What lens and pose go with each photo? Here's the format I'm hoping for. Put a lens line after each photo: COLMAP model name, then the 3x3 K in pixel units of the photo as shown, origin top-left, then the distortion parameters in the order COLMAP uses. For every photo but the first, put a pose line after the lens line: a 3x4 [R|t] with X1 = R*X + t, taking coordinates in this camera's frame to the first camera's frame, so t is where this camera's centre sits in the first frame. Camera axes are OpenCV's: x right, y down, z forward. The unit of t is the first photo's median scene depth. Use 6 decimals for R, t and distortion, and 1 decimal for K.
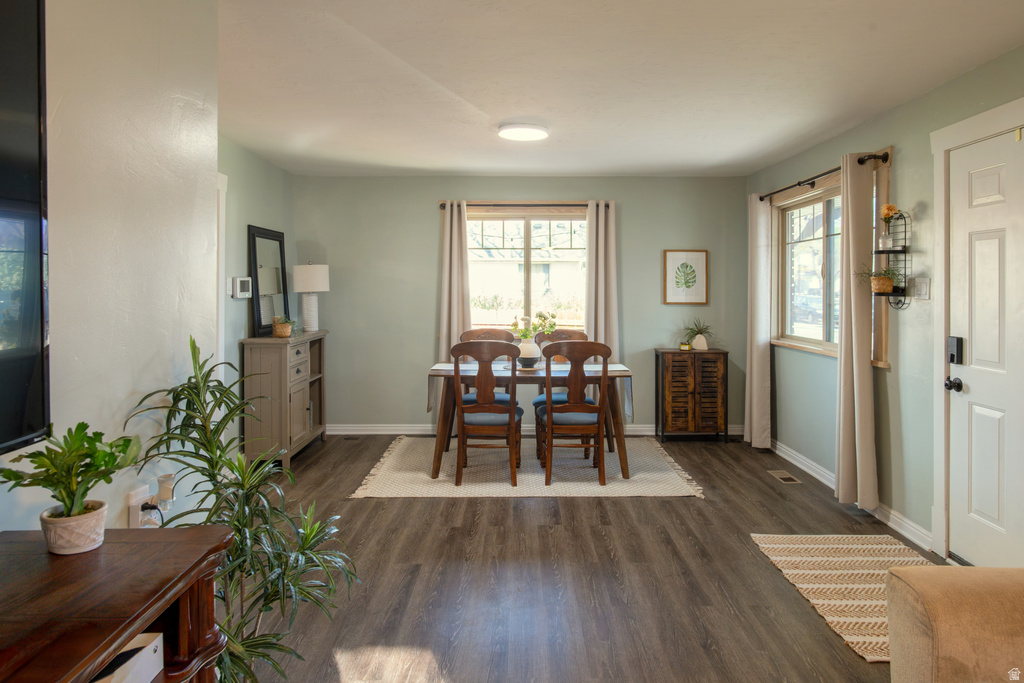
lens RADIAL K [[618.0, 0, 512.3], [0, 618.0, 279.0], [0, 0, 1]] dist [-0.024649, 0.010663]
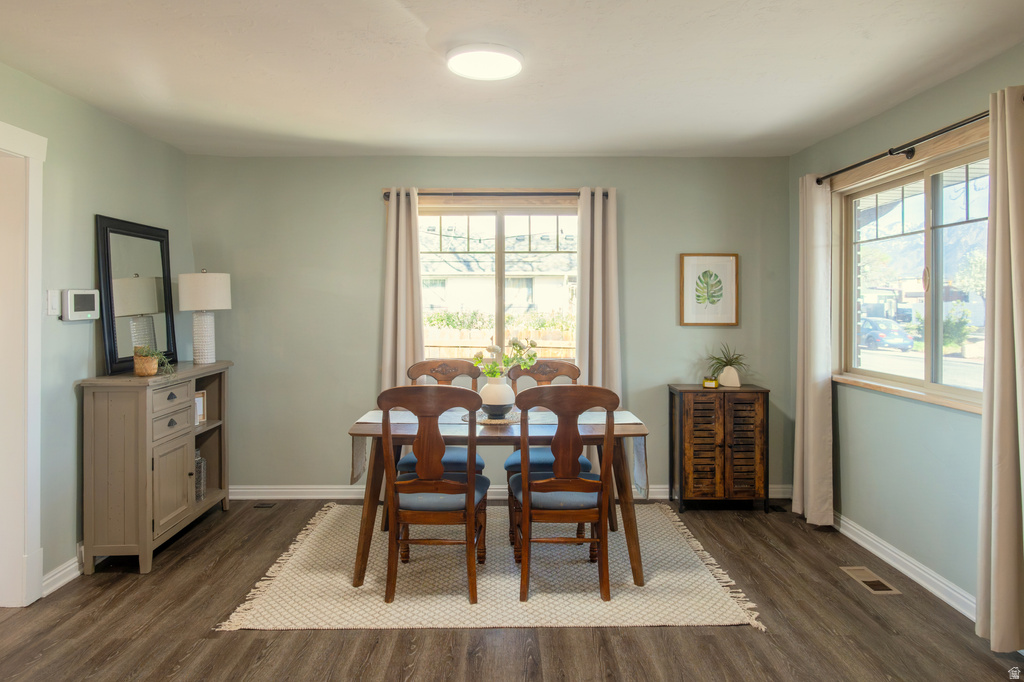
lens RADIAL K [[618.0, 0, 505.0], [0, 618.0, 295.4], [0, 0, 1]] dist [-0.024649, 0.010663]
pose [[0.999906, -0.001119, 0.013687, 0.024771], [0.001106, 0.999999, 0.000987, 0.003315], [-0.013689, -0.000971, 0.999906, 0.291284]]
